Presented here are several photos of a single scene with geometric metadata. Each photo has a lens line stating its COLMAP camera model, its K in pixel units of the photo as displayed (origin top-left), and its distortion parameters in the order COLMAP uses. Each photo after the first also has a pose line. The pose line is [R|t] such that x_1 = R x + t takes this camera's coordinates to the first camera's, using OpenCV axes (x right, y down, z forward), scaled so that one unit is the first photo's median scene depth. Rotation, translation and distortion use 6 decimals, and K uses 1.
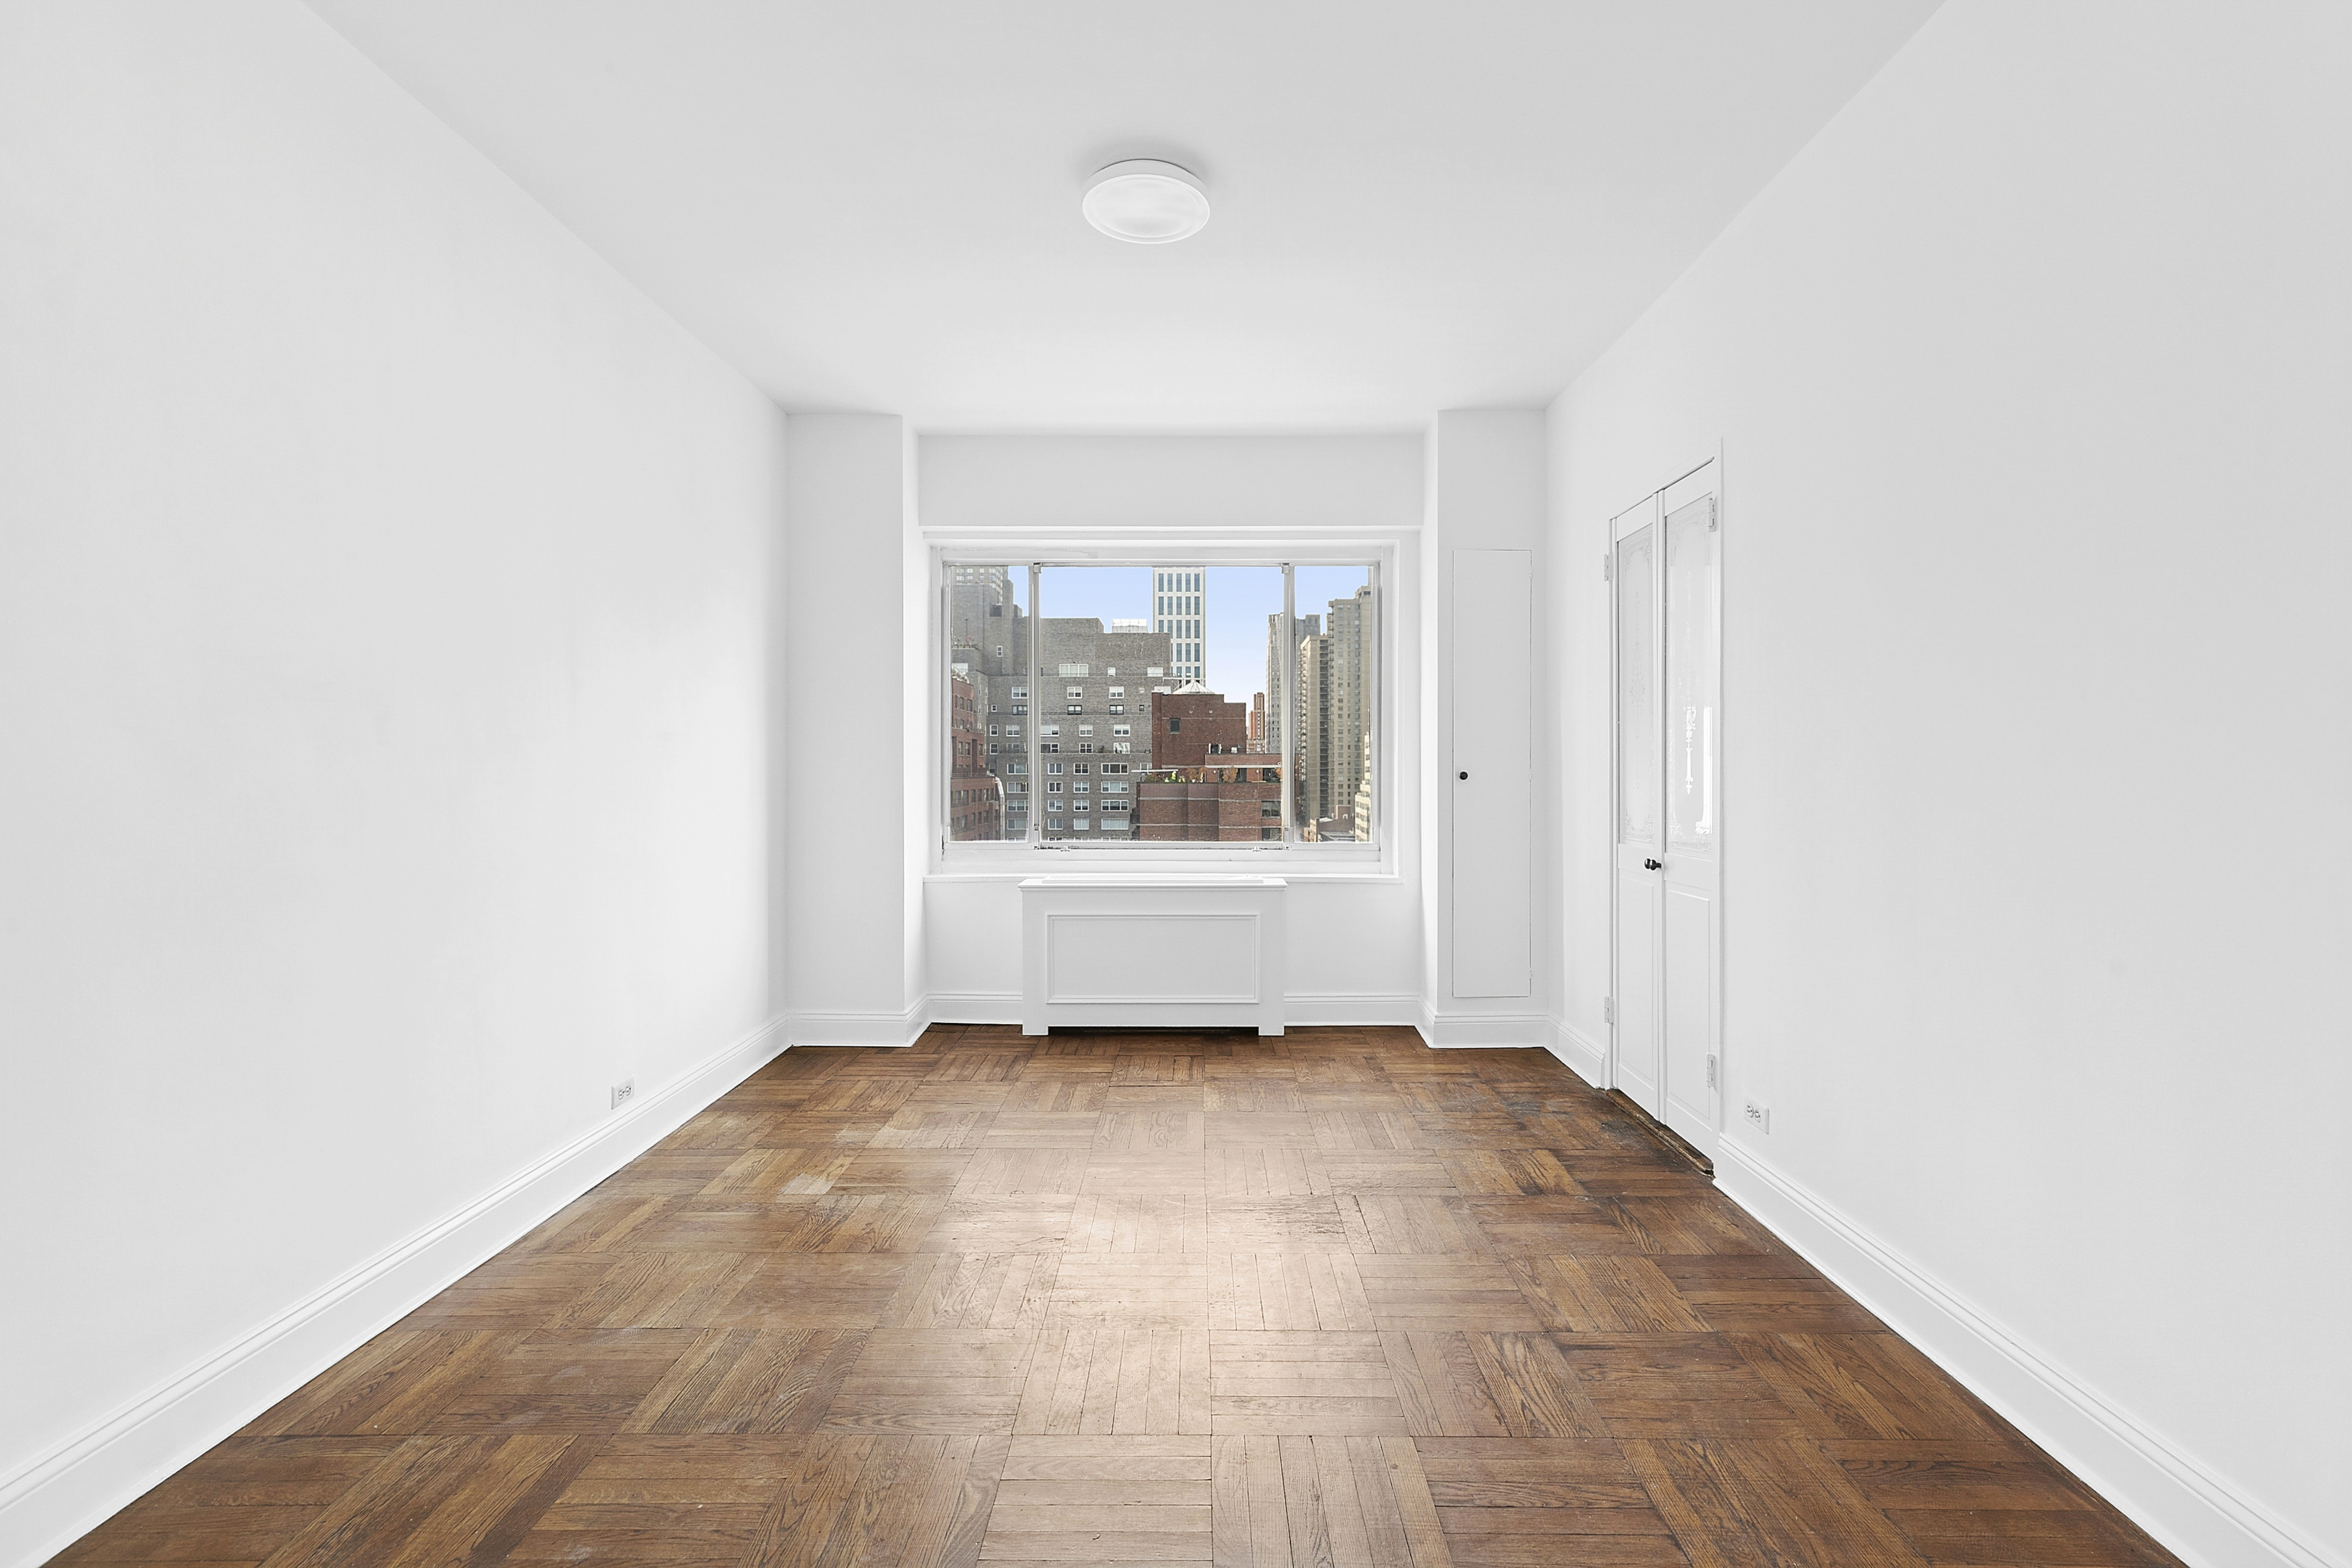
lens RADIAL K [[1070.3, 0, 1167.9], [0, 1070.3, 772.8], [0, 0, 1]] dist [0.000418, -0.000073]
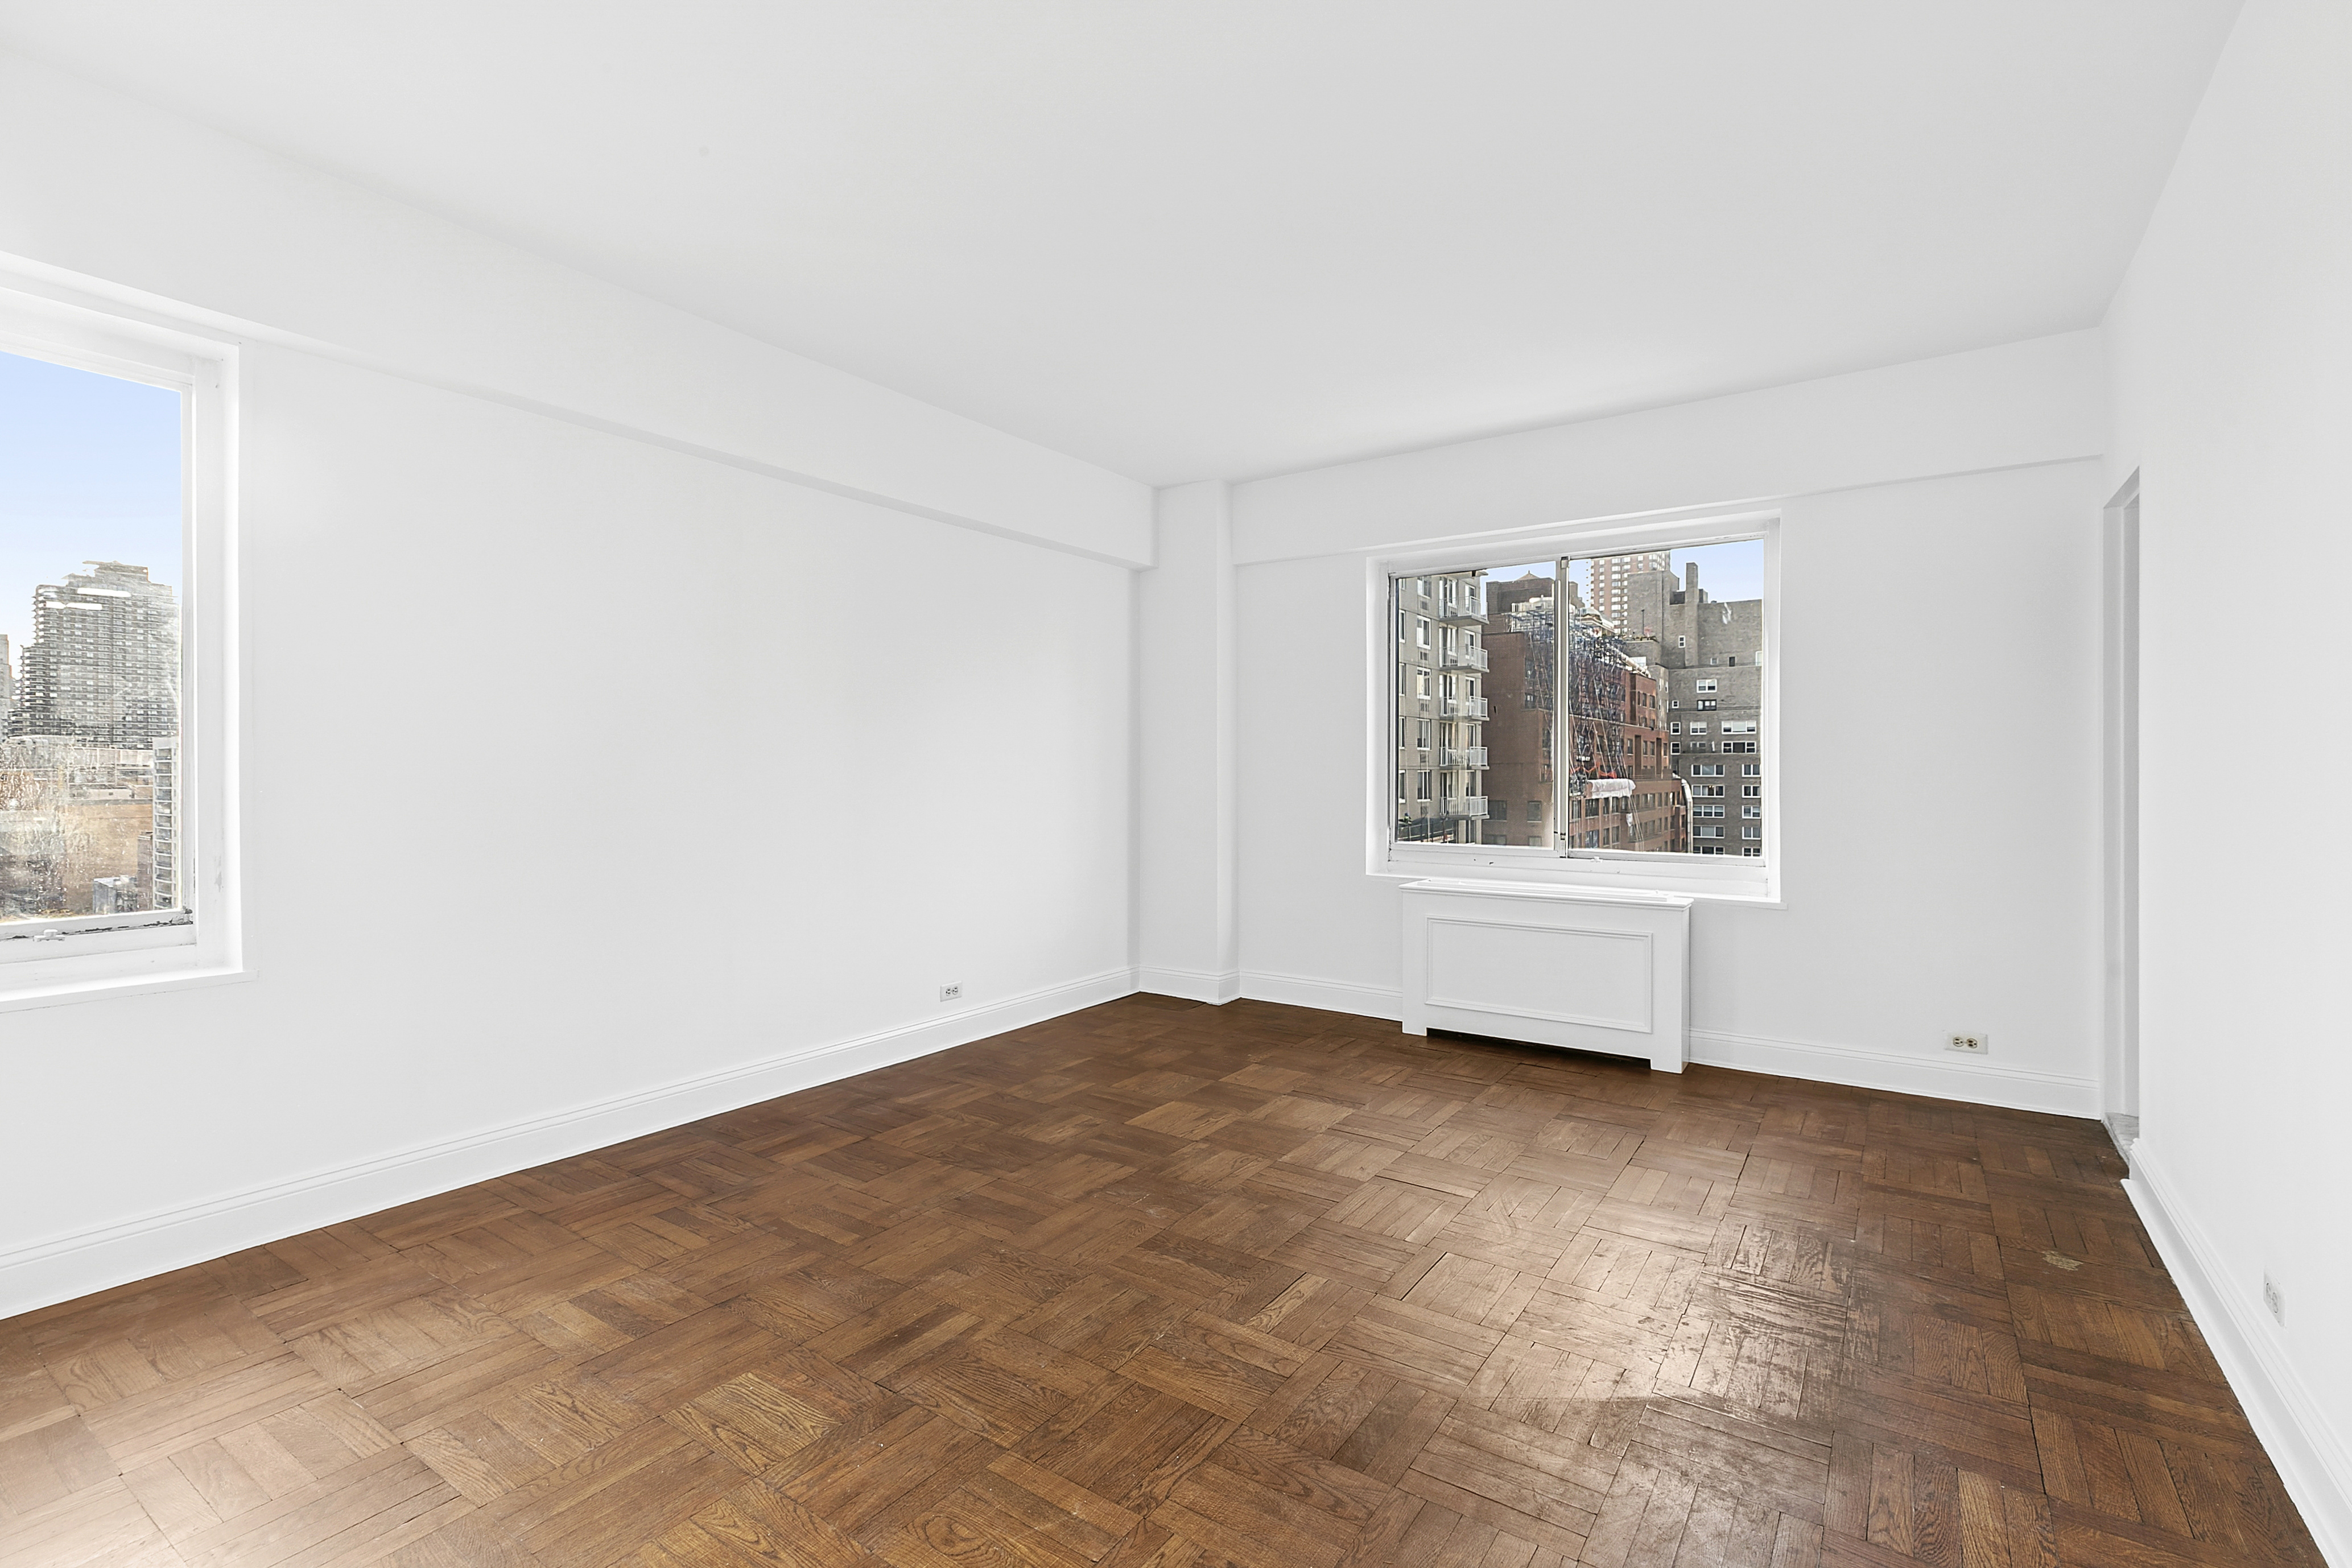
lens RADIAL K [[1070.3, 0, 1168.4], [0, 1070.3, 780.8], [0, 0, 1]] dist [0.000418, -0.000073]
pose [[0.821243, -0.000068, -0.570579, 0.135312], [0.002994, 0.999987, 0.004191, -0.001745], [0.570571, -0.005151, 0.821232, 0.011638]]
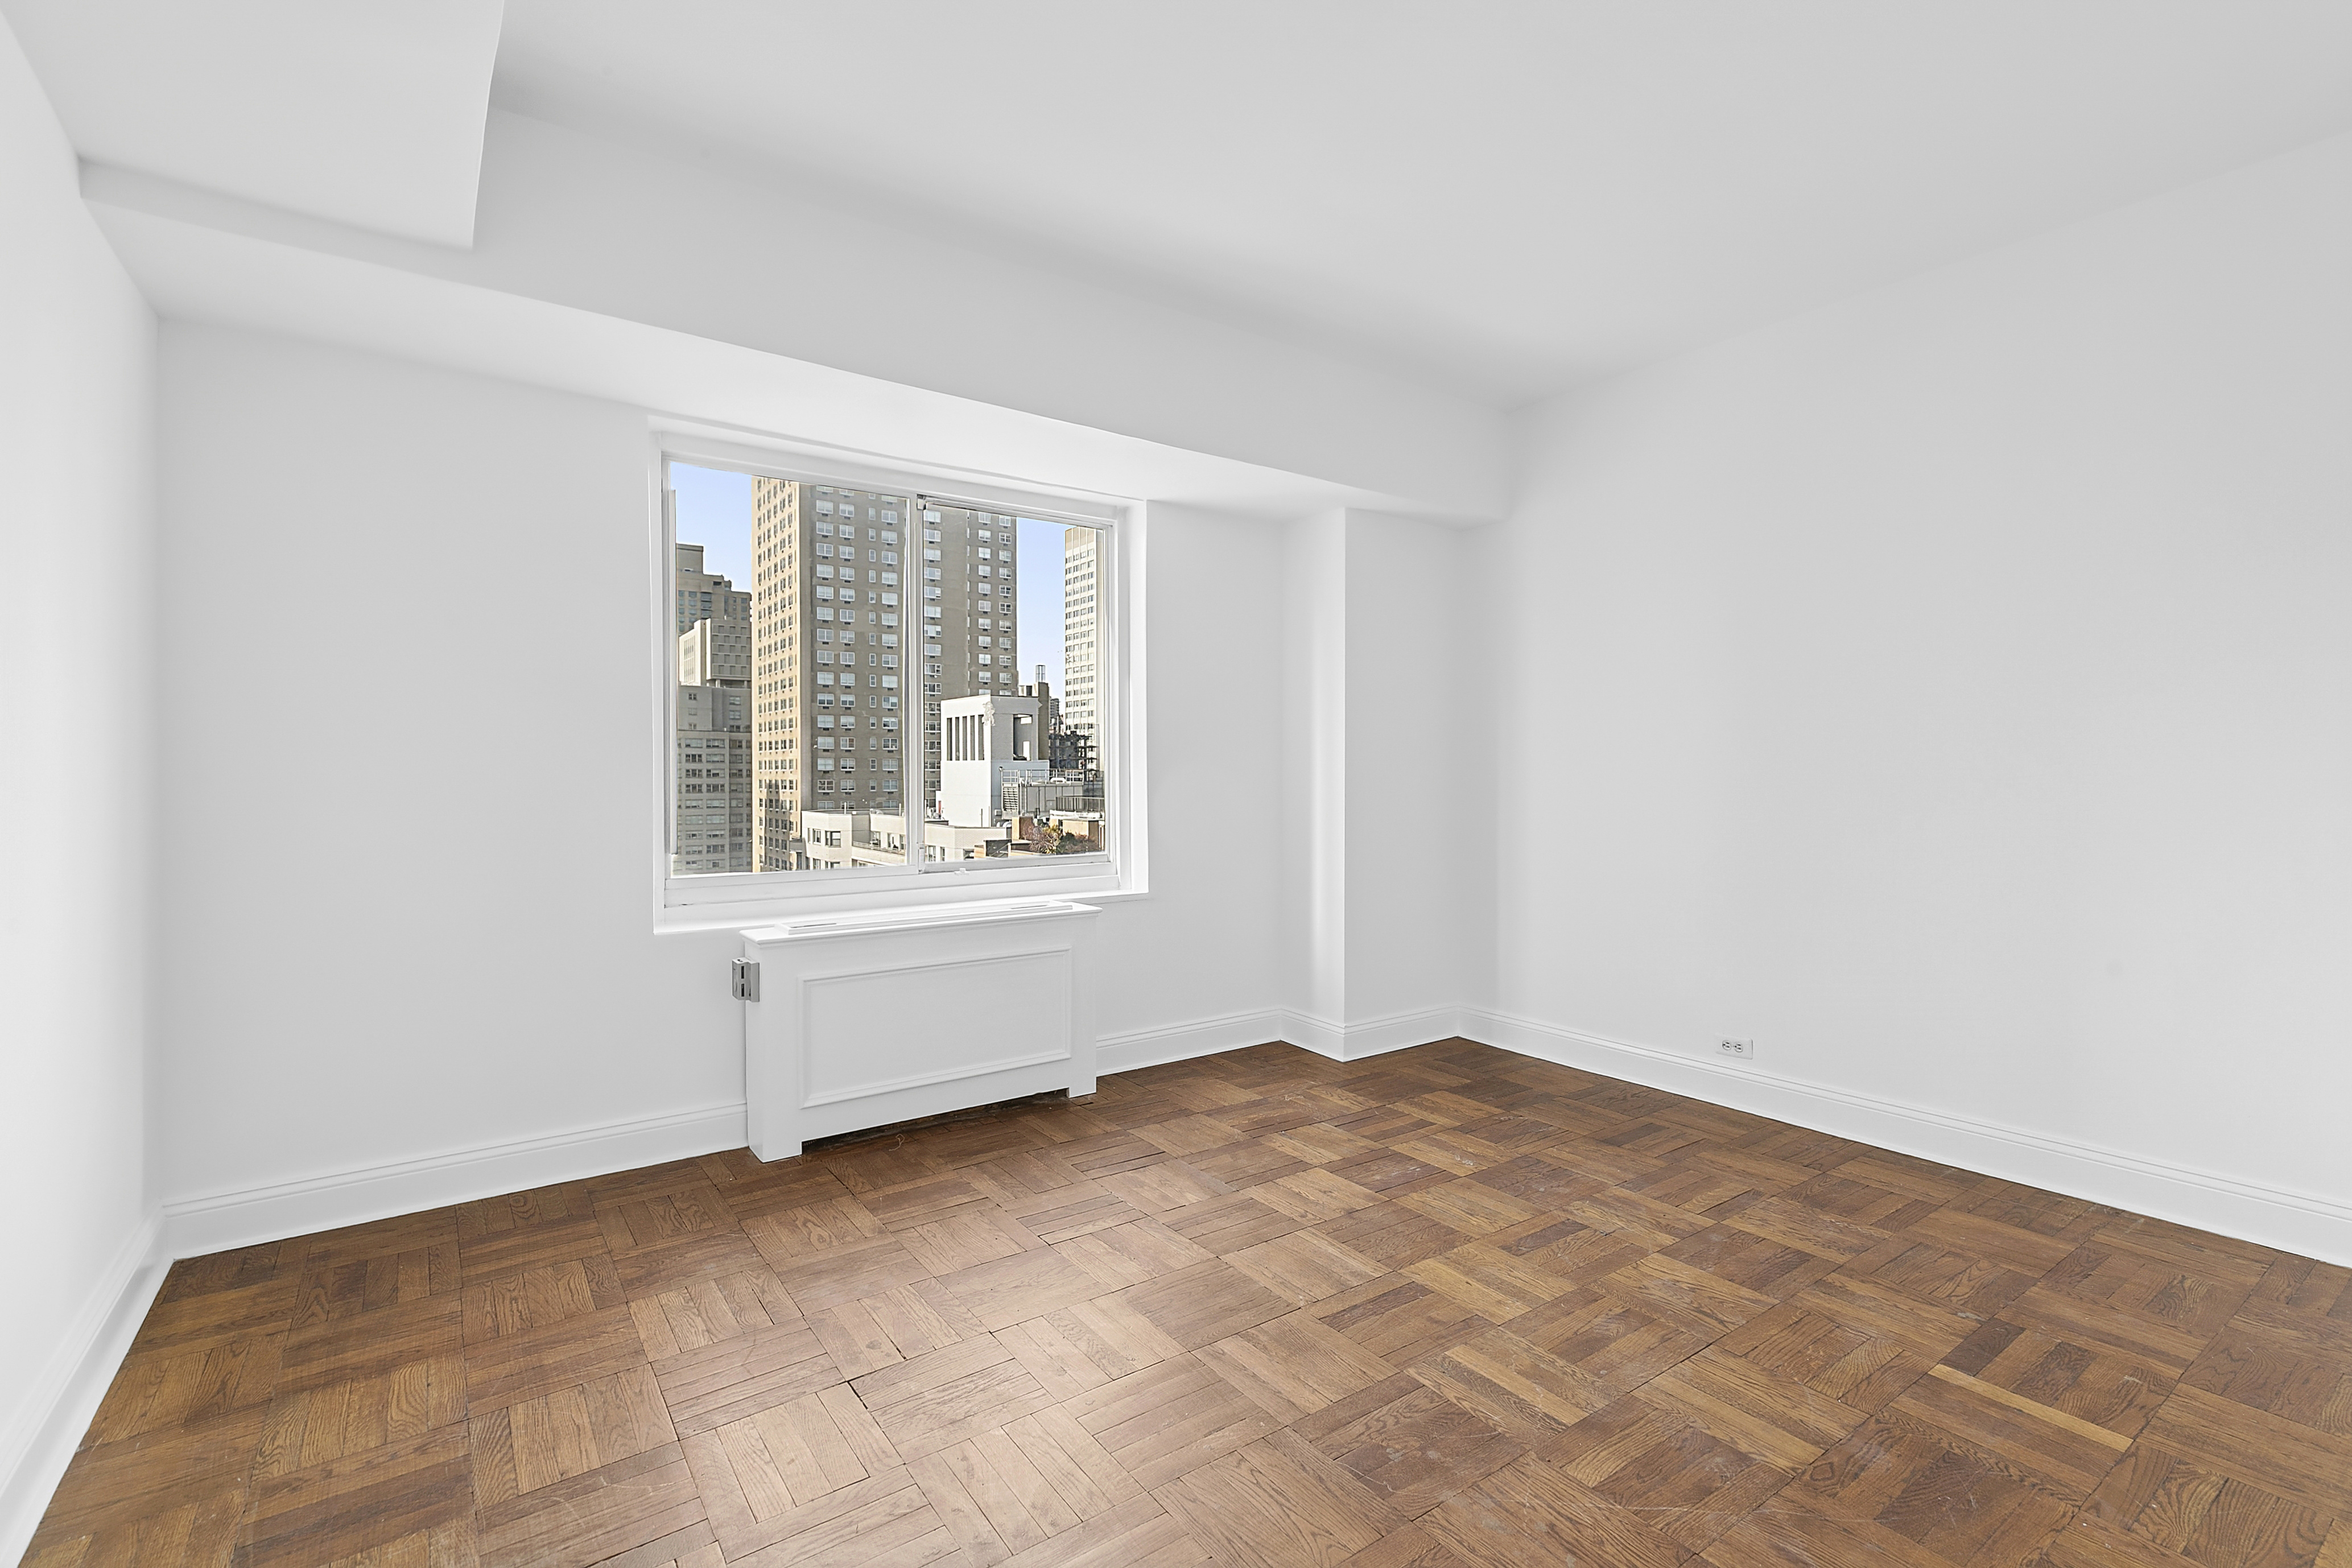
lens RADIAL K [[1070.3, 0, 1184.4], [0, 1070.3, 780.4], [0, 0, 1]] dist [0.000418, -0.000073]
pose [[0.807737, -0.010241, 0.589454, -0.158957], [0.002571, 0.999901, 0.013849, -0.001064], [-0.589537, -0.009671, 0.807684, 0.155807]]
